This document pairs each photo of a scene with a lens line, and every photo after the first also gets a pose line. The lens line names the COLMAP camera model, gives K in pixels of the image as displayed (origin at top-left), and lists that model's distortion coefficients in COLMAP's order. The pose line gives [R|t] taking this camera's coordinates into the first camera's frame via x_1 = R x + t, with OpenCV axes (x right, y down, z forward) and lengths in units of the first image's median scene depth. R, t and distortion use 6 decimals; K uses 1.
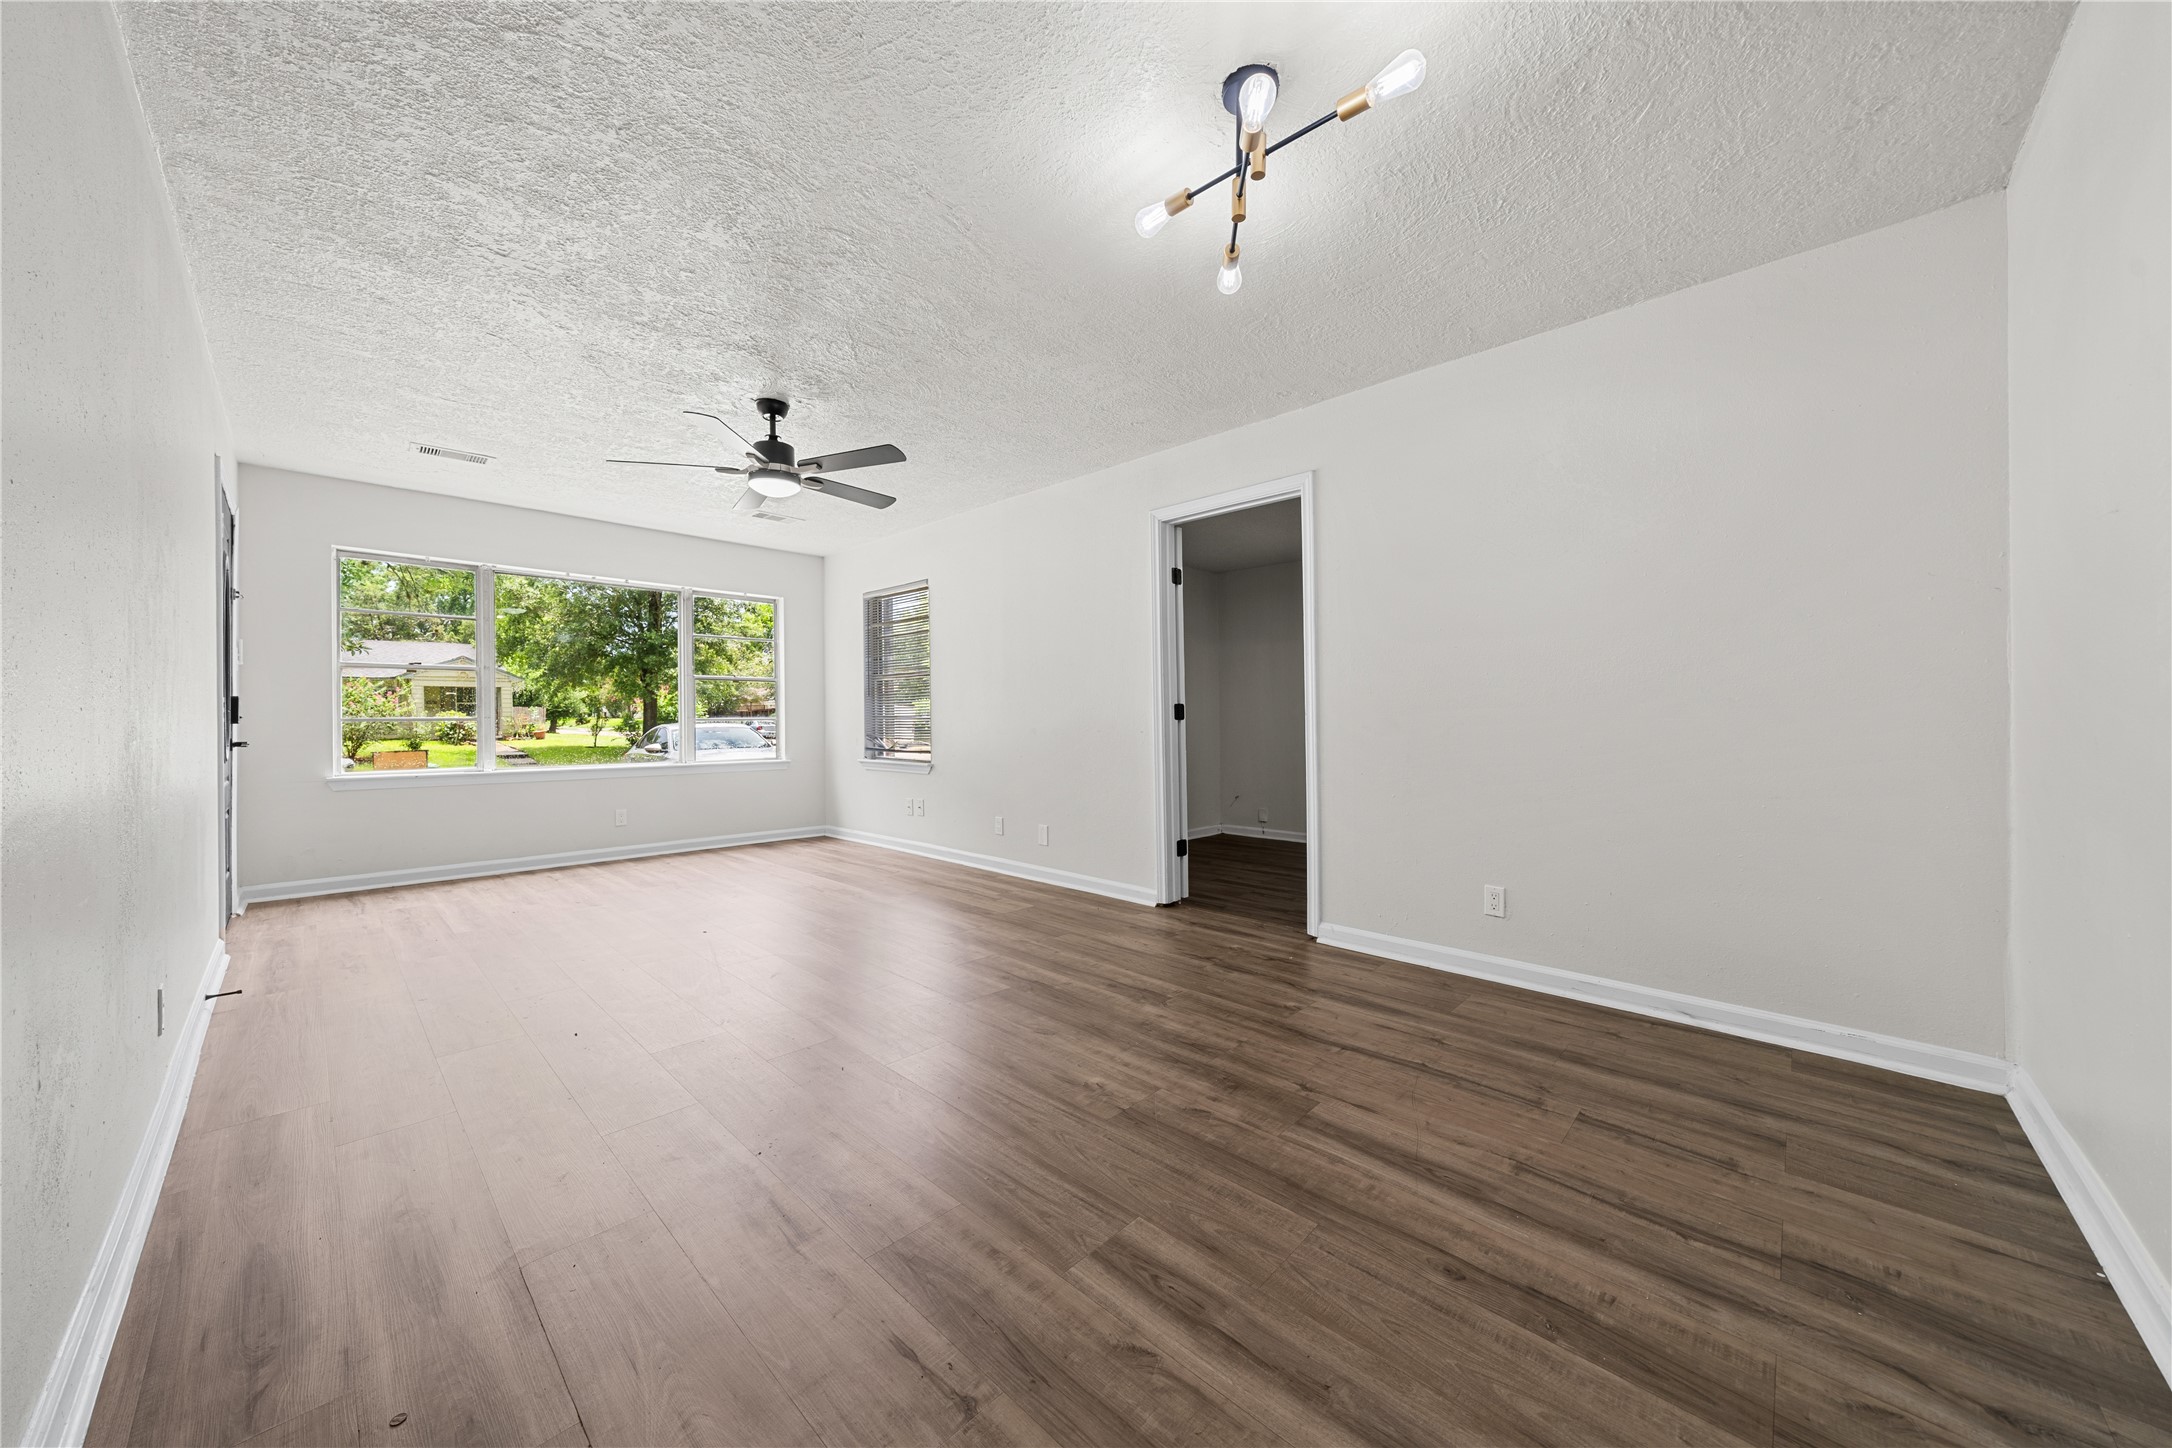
lens RADIAL K [[742.4, 0, 1090.2], [0, 742.4, 715.3], [0, 0, 1]] dist [-0.000964, -0.014262]
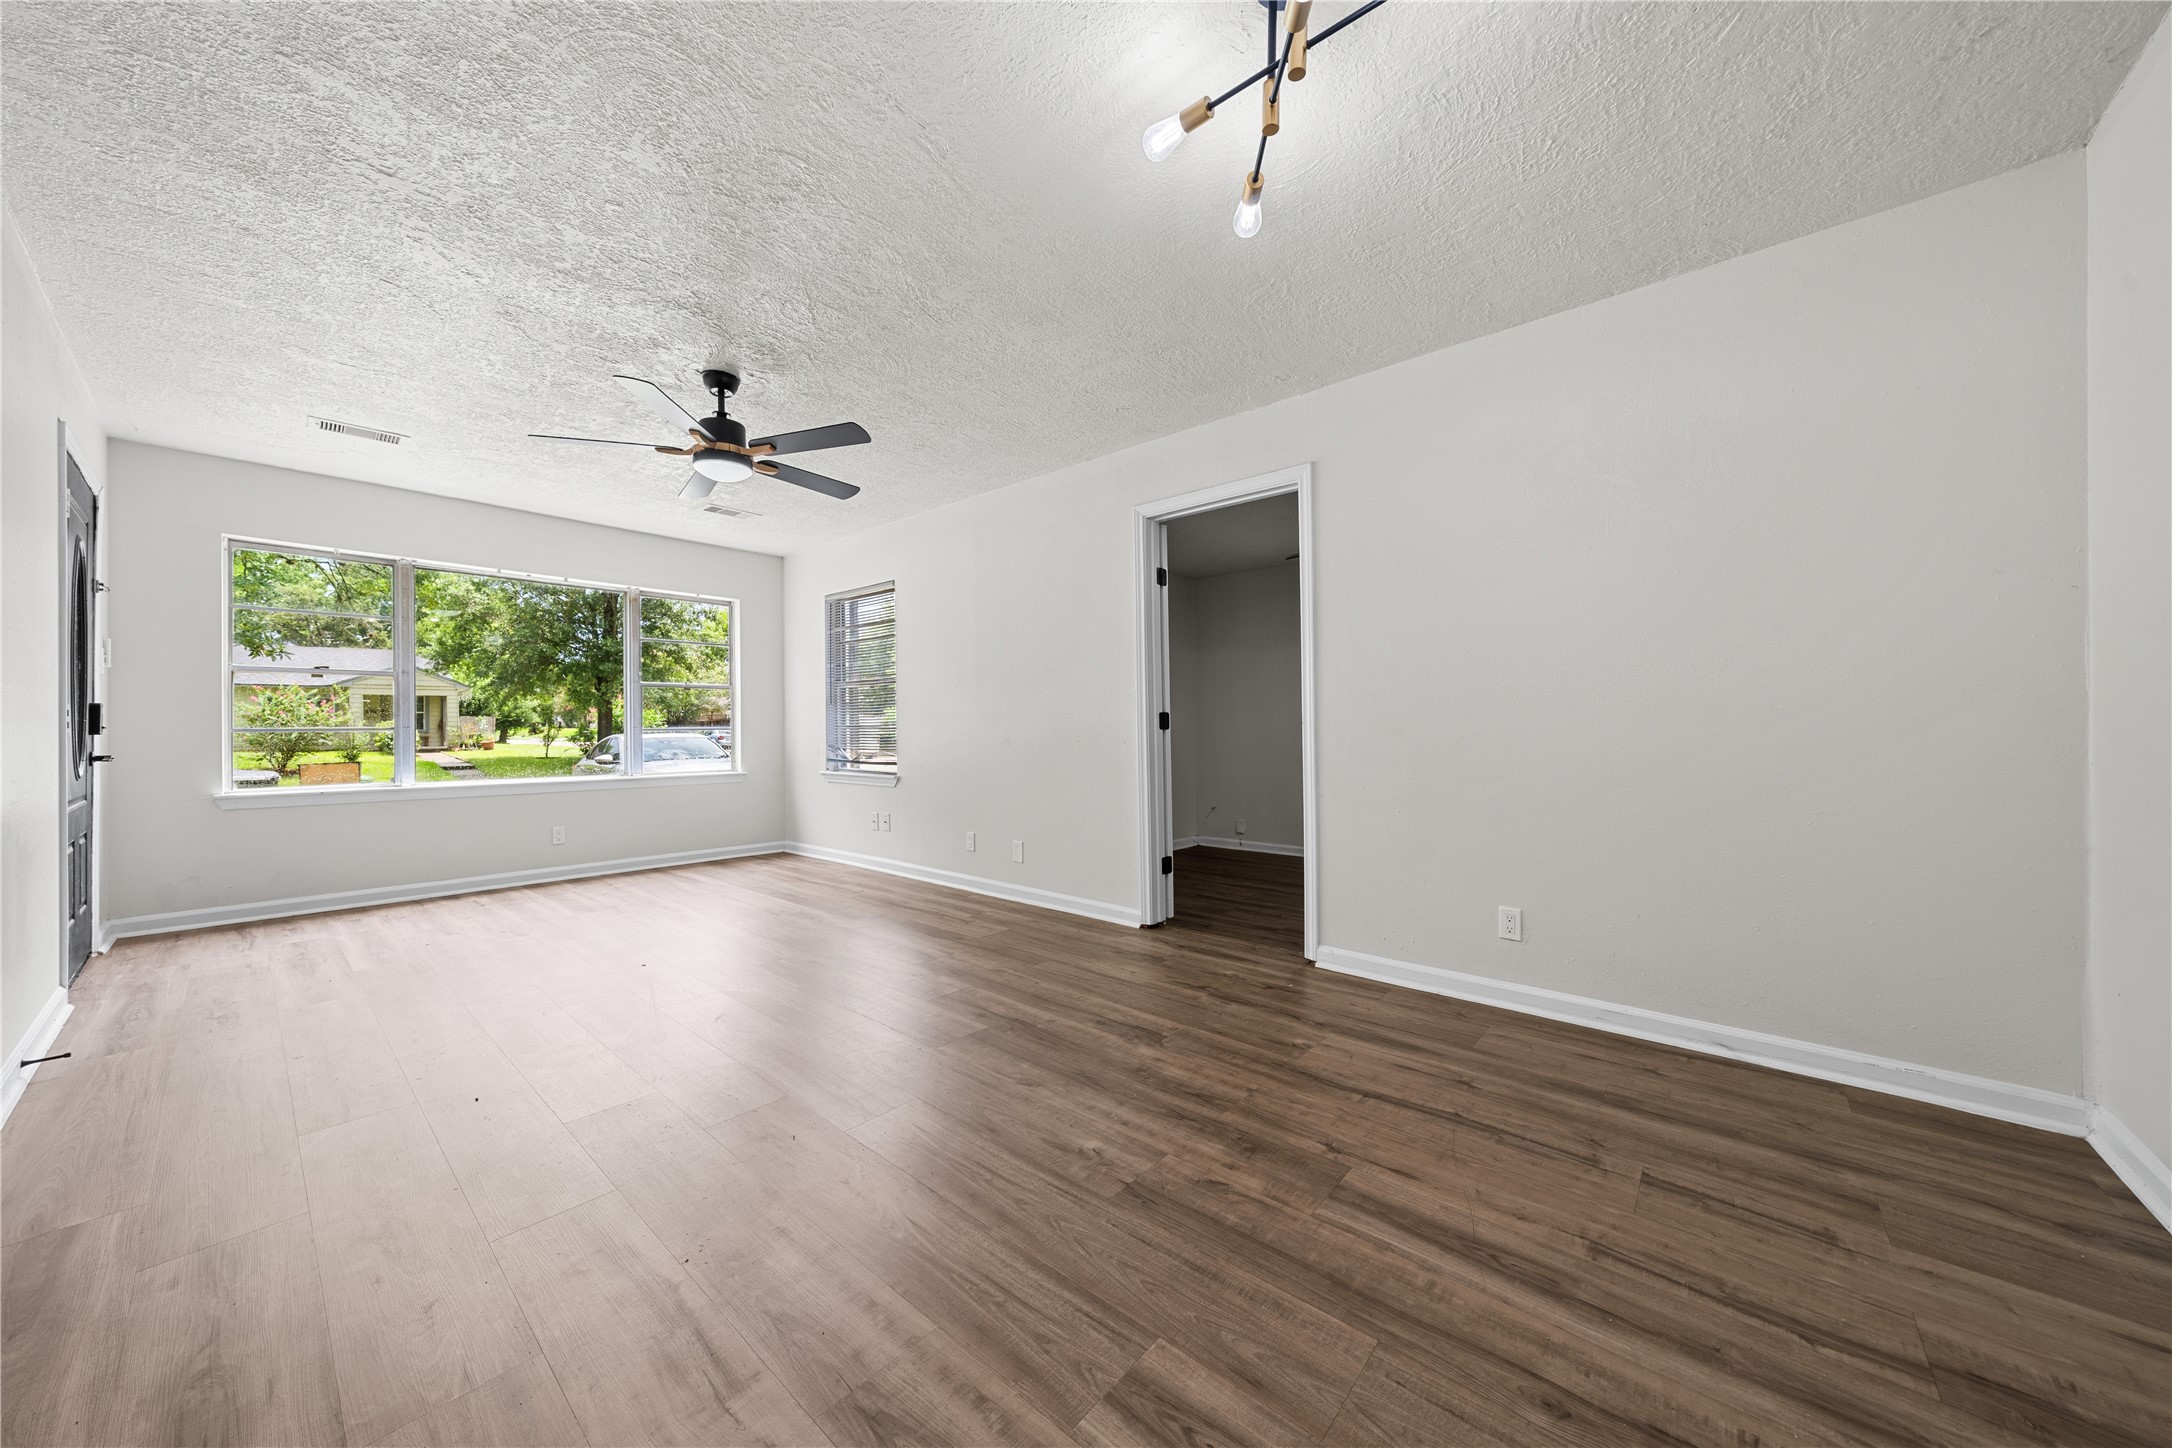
lens RADIAL K [[733.6, 0, 1086.0], [0, 733.6, 724.0], [0, 0, 1]] dist [-0.012977, -0.004709]
pose [[0.999134, 0.000357, 0.041616, -0.030917], [-0.000249, 0.999997, -0.002598, 0.004590], [-0.041617, 0.002586, 0.999130, 0.135153]]
